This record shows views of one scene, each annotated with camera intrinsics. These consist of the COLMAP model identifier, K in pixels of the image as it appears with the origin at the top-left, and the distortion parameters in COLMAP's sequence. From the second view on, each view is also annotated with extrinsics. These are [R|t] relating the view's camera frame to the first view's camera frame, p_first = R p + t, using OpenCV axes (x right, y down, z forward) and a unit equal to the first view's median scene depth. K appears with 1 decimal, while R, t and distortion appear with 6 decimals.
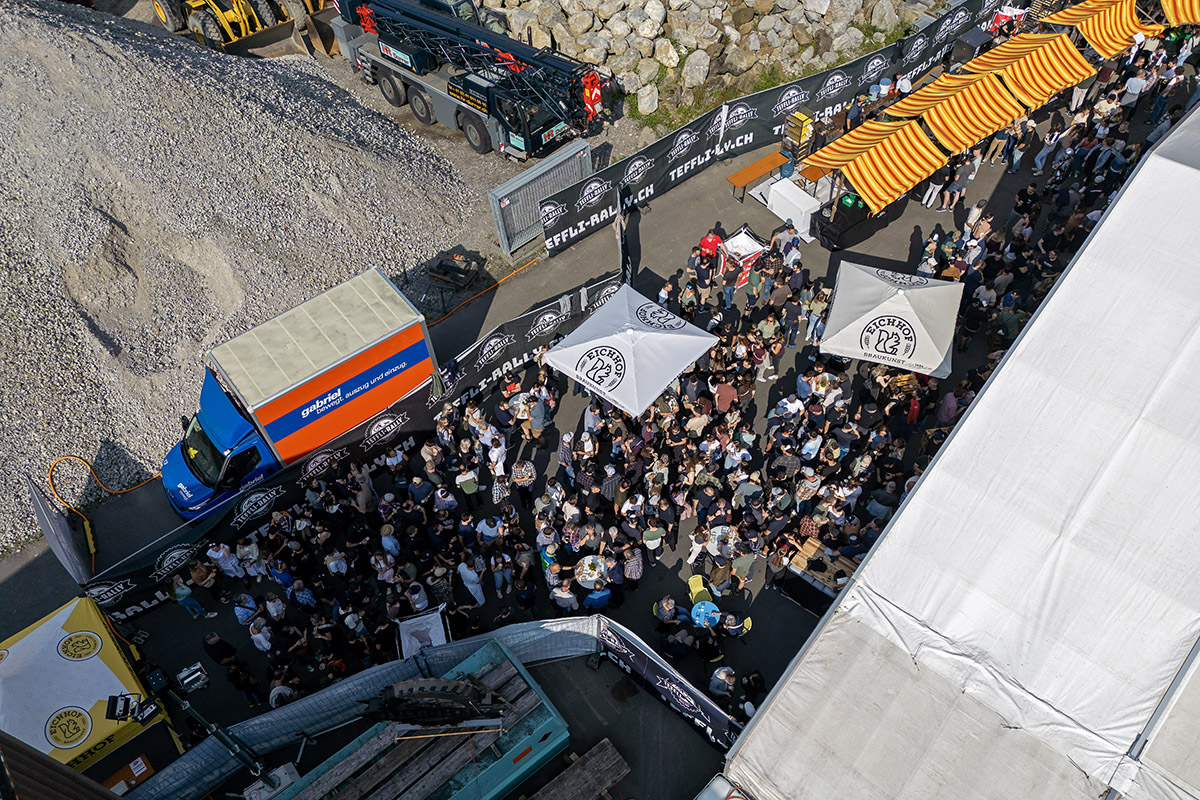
lens RADIAL K [[842.9, 0, 600.0], [0, 842.9, 400.0], [0, 0, 1]] dist [0.059085, -0.045351]
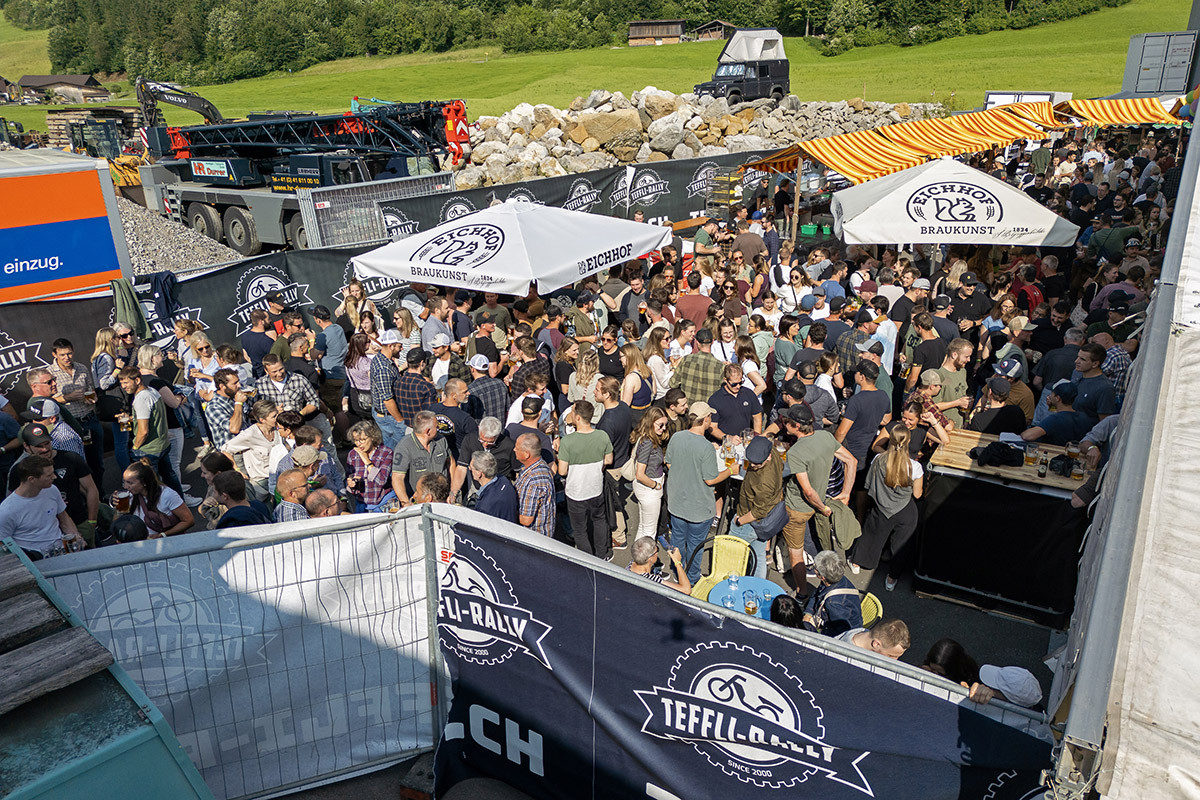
lens RADIAL K [[842.9, 0, 600.0], [0, 842.9, 400.0], [0, 0, 1]] dist [0.059085, -0.045351]
pose [[0.991903, -0.036554, 0.121627, 0.021124], [0.096128, 0.841960, -0.530908, 0.330229], [-0.082999, 0.538301, 0.838656, 0.598433]]
